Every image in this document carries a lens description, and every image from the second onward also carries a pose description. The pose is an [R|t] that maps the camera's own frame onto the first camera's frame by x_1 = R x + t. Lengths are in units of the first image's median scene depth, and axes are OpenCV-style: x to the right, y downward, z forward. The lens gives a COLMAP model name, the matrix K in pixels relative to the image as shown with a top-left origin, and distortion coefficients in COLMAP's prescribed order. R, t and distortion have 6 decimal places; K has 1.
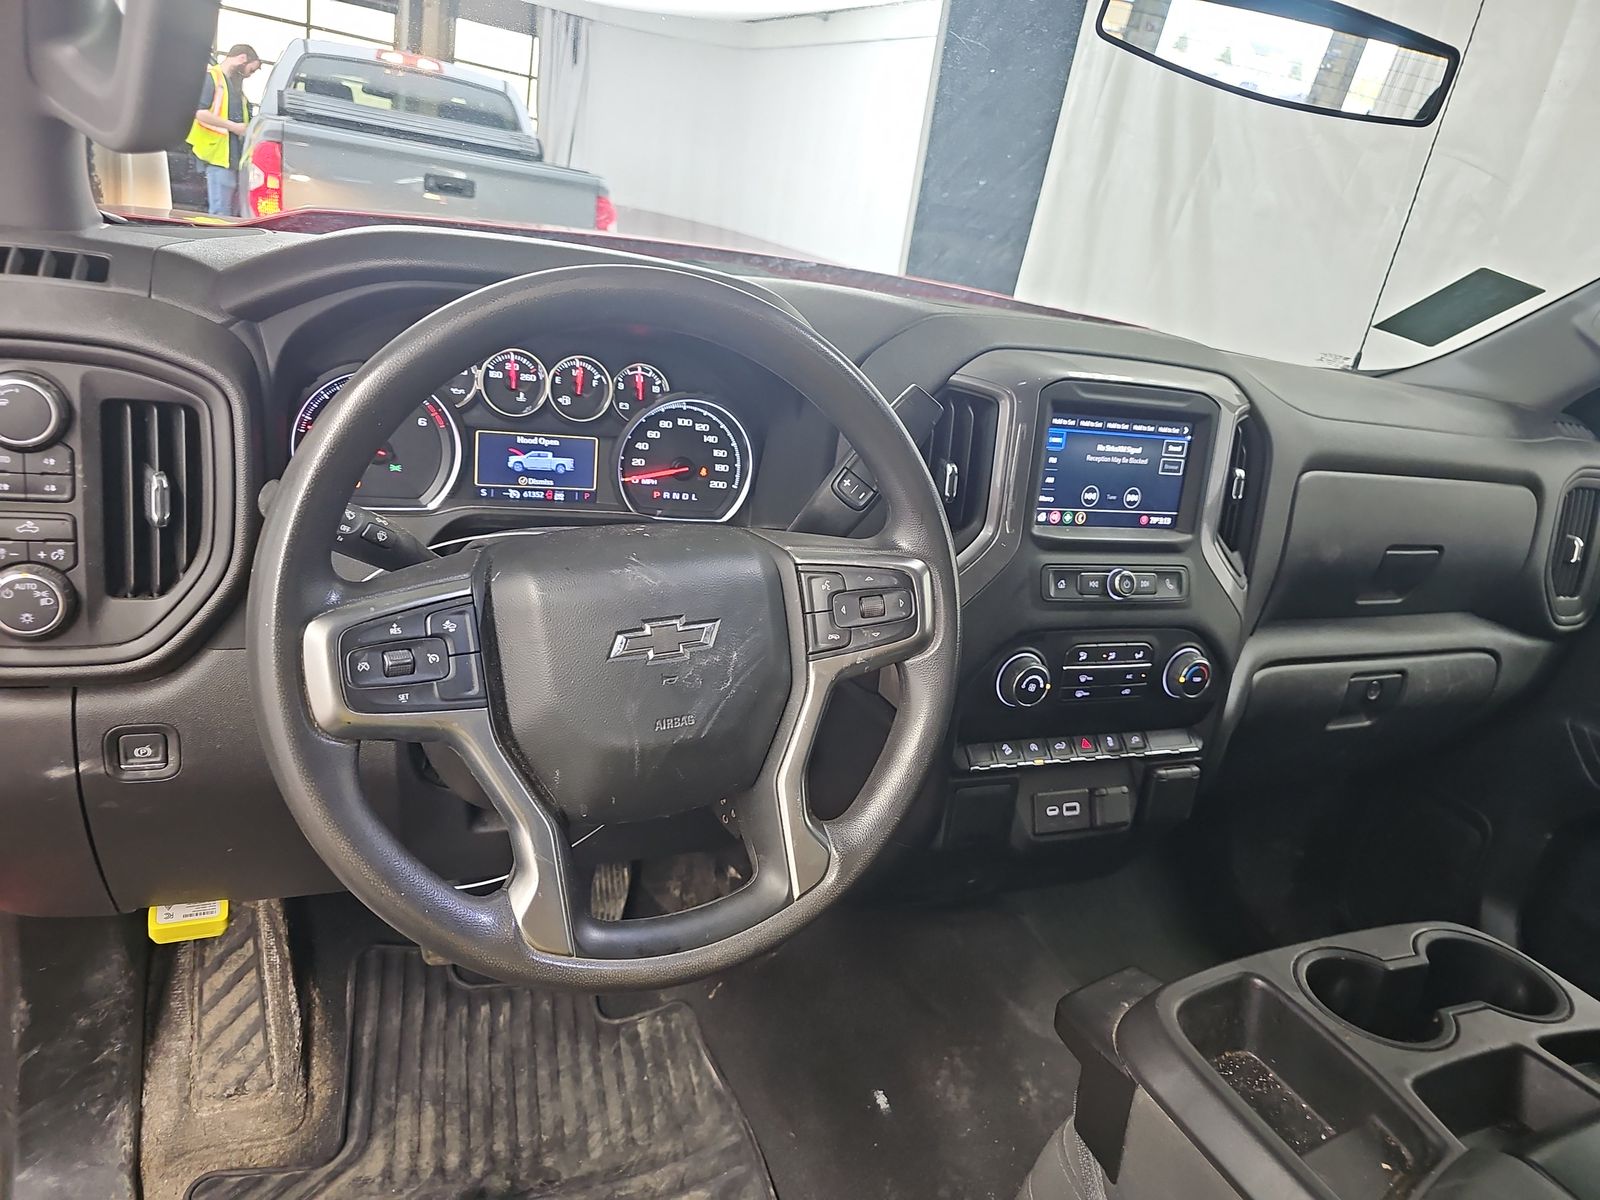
lens RADIAL K [[1072.9, 0, 813.4], [0, 1072.9, 592.7], [0, 0, 1]] dist [0.002603, -0.014465]
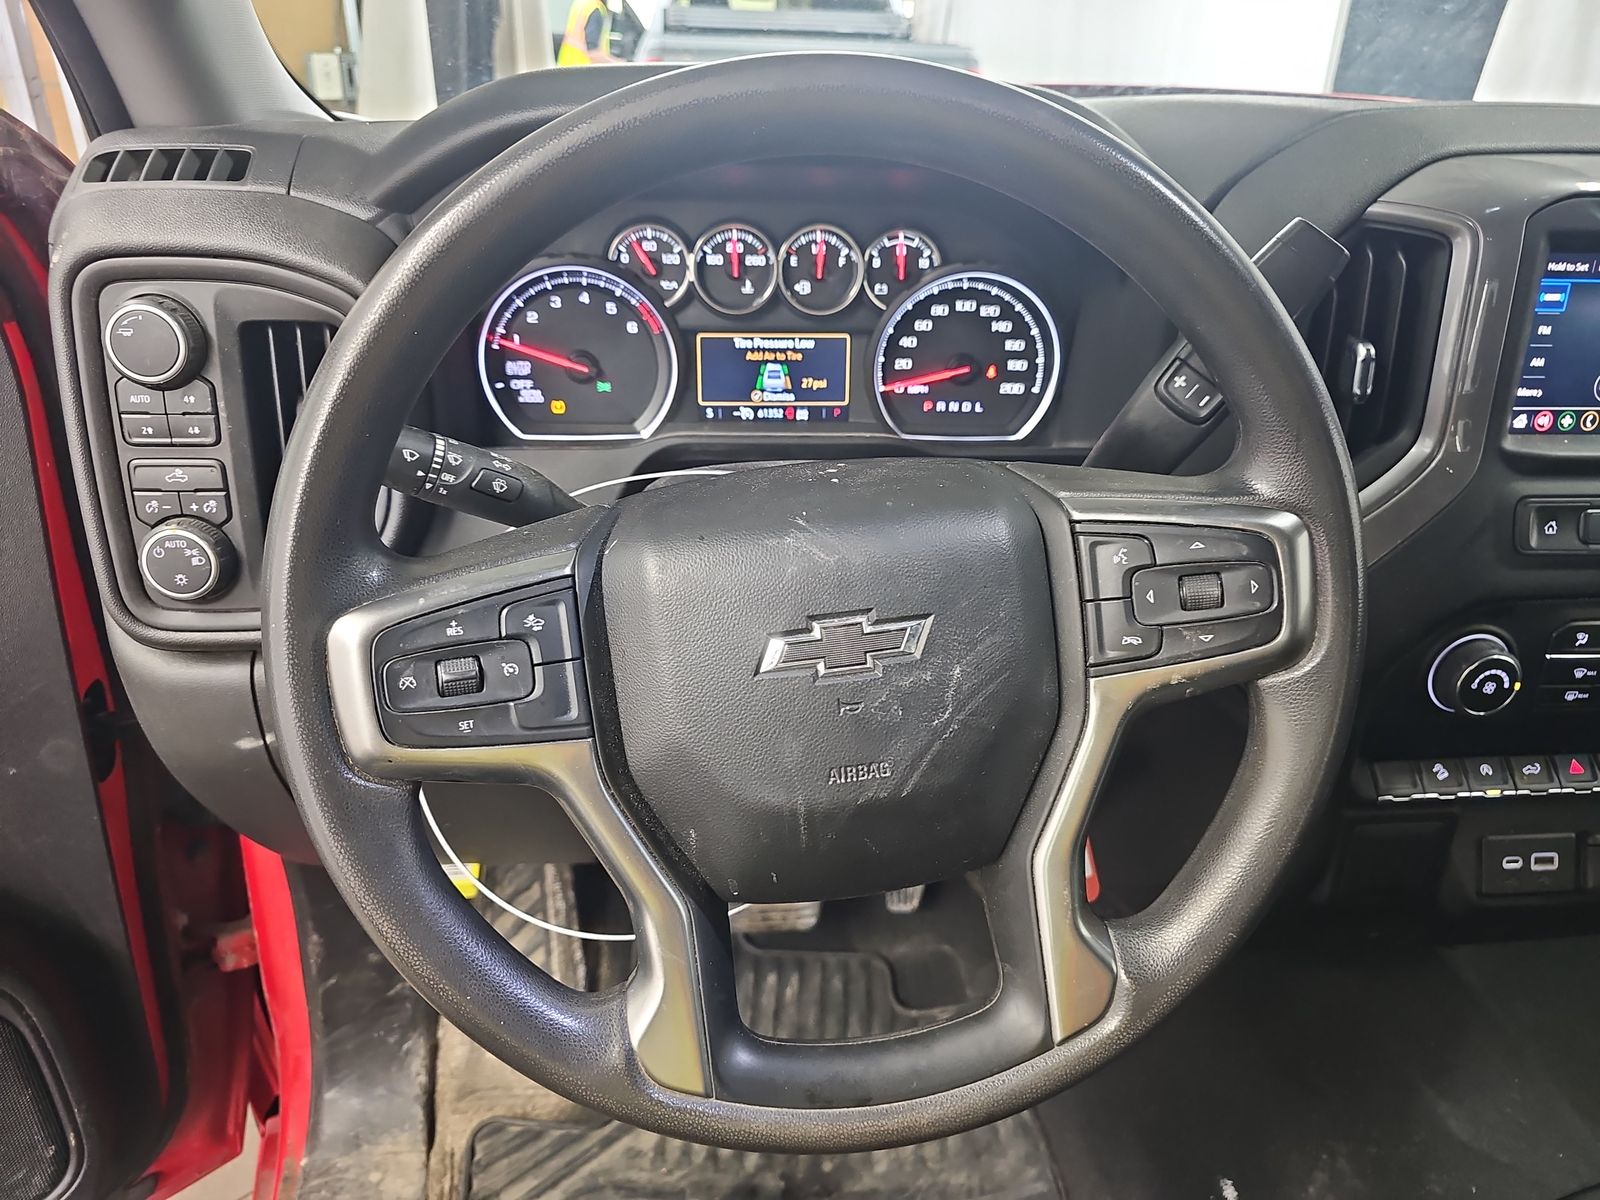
lens RADIAL K [[1072.9, 0, 803.4], [0, 1072.9, 596.4], [0, 0, 1]] dist [0.002603, -0.014465]
pose [[0.935657, 0.027525, -0.351835, 0.041184], [0.006475, 0.995447, 0.095097, -0.030519], [0.352850, -0.091257, 0.931219, 0.249671]]
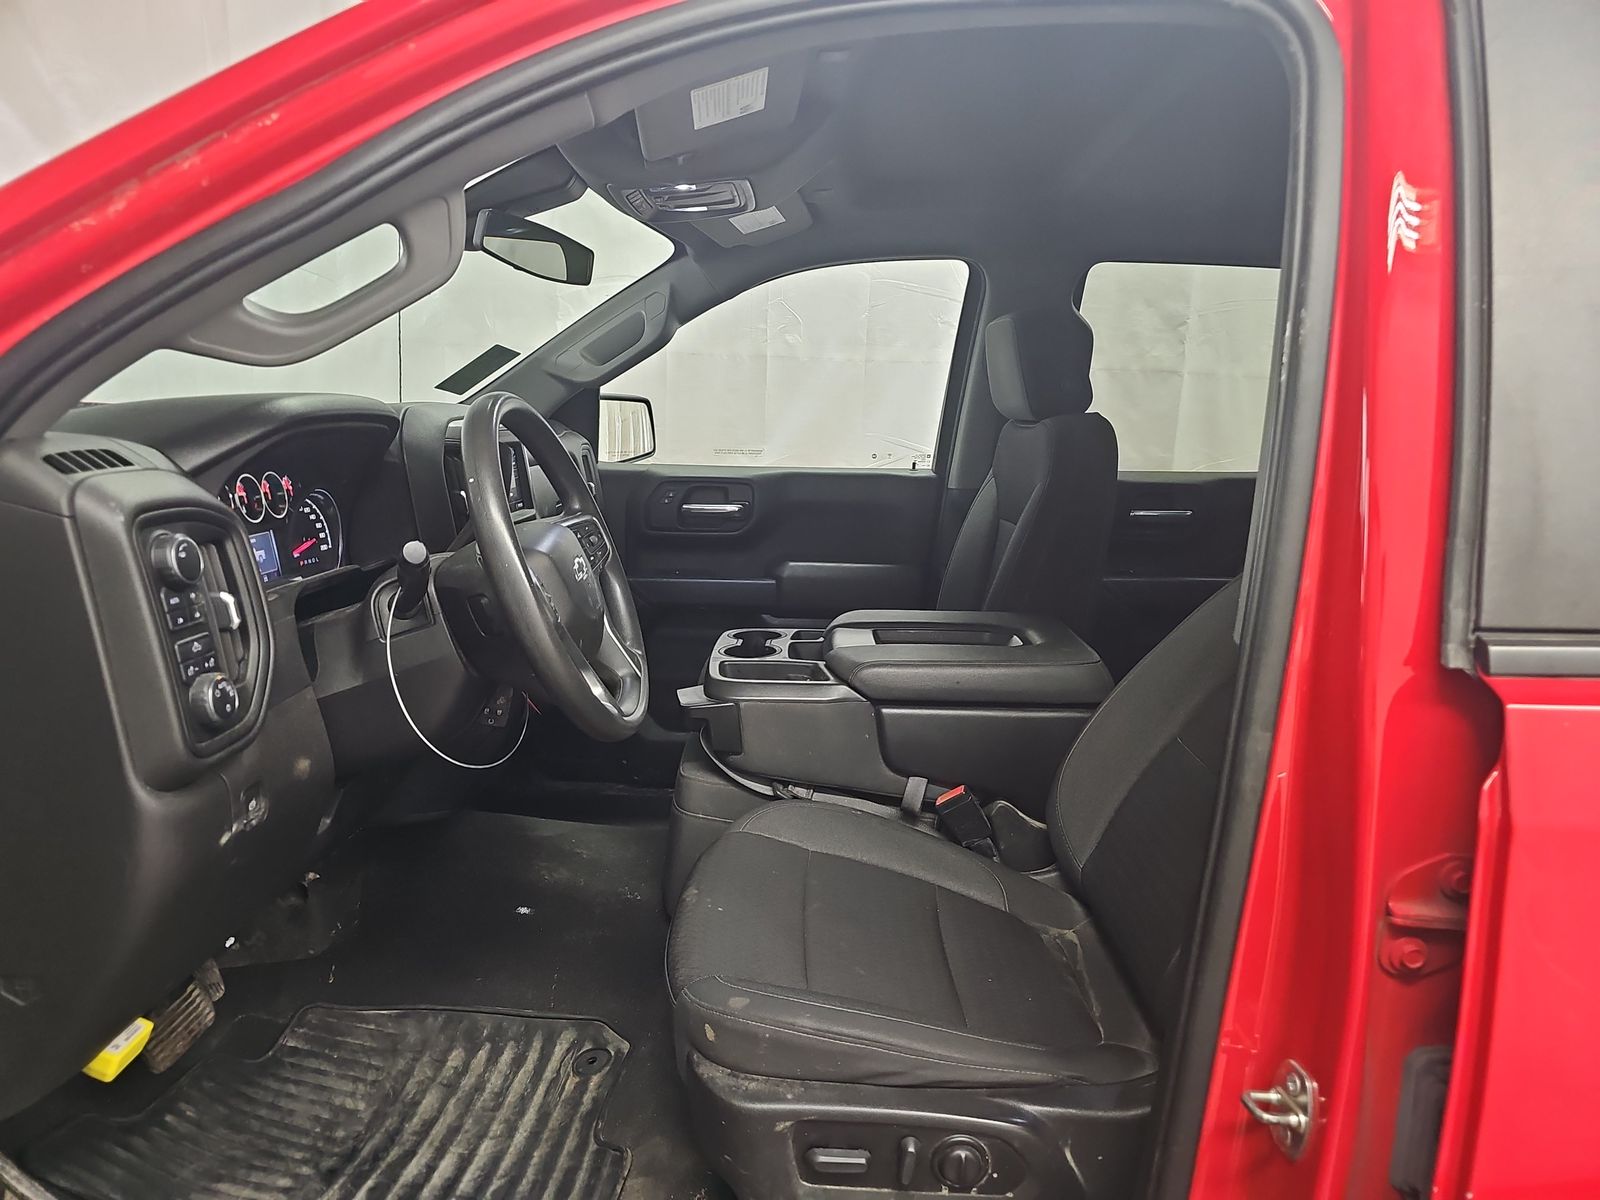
lens RADIAL K [[1072.9, 0, 803.1], [0, 1072.9, 589.1], [0, 0, 1]] dist [0.002603, -0.014465]
pose [[0.418712, -0.295470, 0.858707, -1.060221], [0.346917, 0.925914, 0.149436, -0.043320], [-0.839243, 0.235329, 0.490195, -0.206984]]
